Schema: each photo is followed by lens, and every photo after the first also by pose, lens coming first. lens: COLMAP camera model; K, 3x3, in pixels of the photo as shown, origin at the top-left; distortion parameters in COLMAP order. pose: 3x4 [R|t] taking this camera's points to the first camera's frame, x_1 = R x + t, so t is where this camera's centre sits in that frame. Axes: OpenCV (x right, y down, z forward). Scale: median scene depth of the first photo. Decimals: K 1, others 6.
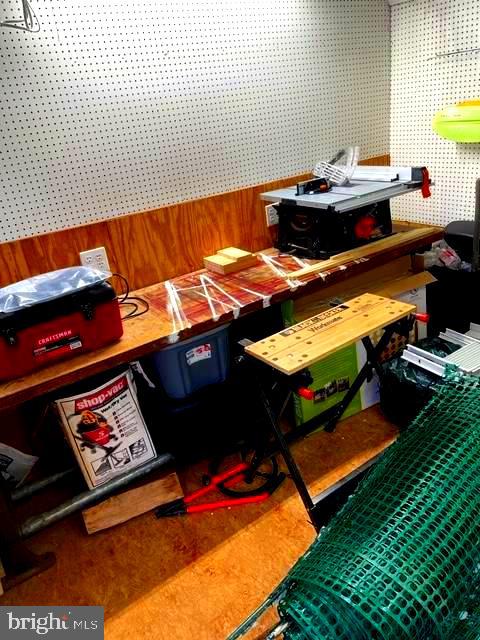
lens RADIAL K [[475.0, 0, 238.8], [0, 475.0, 321.7], [0, 0, 1]] dist [0.032582, -0.052174]
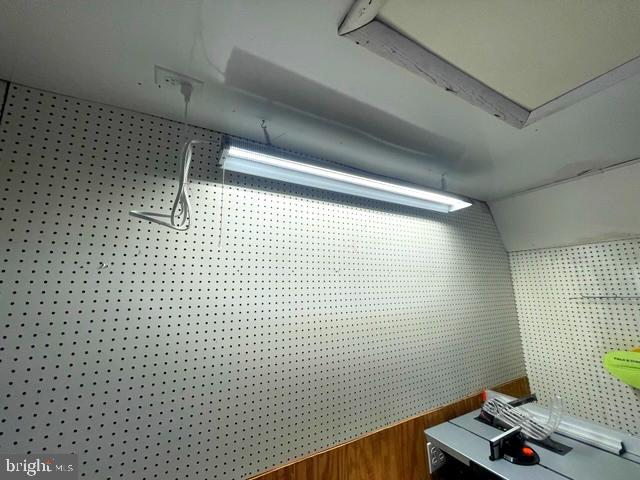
lens RADIAL K [[260.4, 0, 319.6], [0, 260.4, 241.0], [0, 0, 1]] dist [-0.001653, -0.000009]
pose [[0.991476, 0.092944, -0.091306, -0.126458], [-0.128365, 0.816845, -0.562393, -0.269505], [0.022312, 0.569320, 0.821813, 0.462329]]
